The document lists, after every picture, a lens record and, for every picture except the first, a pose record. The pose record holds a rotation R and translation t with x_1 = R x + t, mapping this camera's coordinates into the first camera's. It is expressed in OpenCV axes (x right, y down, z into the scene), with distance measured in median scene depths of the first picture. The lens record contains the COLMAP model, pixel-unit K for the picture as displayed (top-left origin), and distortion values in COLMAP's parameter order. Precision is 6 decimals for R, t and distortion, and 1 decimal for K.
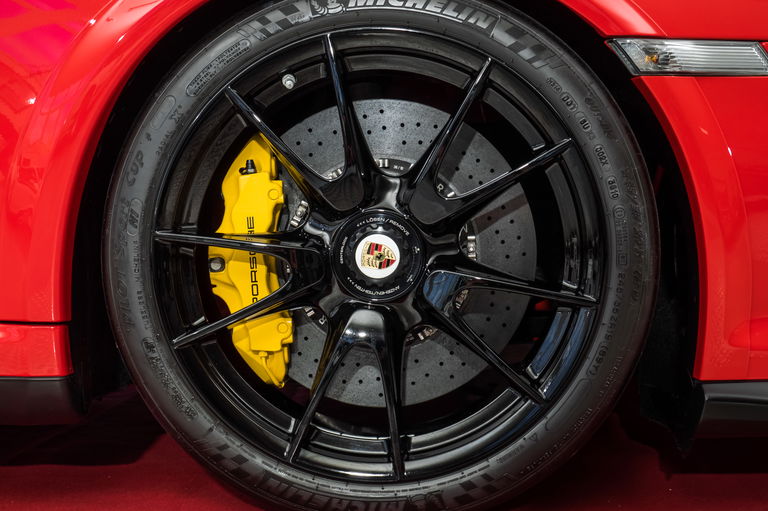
lens RADIAL K [[1412.0, 0, 384.0], [0, 1412.0, 255.5], [0, 0, 1]] dist [0.032255, 0.012783]
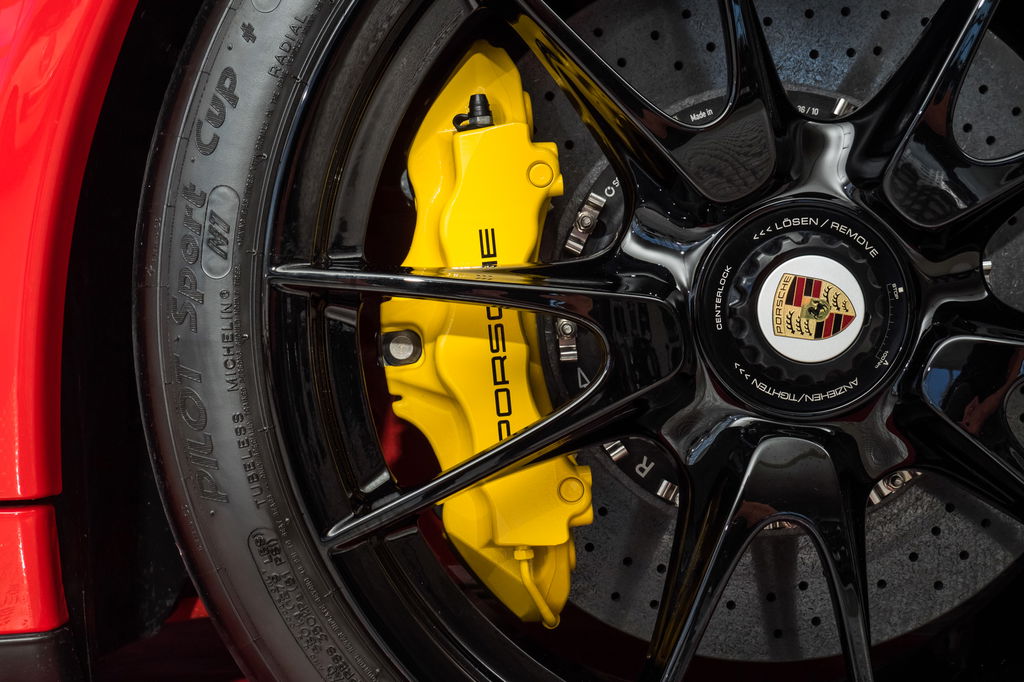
lens RADIAL K [[1882.7, 0, 512.0], [0, 1882.7, 341.0], [0, 0, 1]] dist [0.032255, 0.012783]
pose [[0.996248, -0.035335, 0.079001, -0.133943], [0.036785, 0.999179, -0.016971, 0.015905], [-0.078336, 0.019814, 0.996730, 0.446687]]
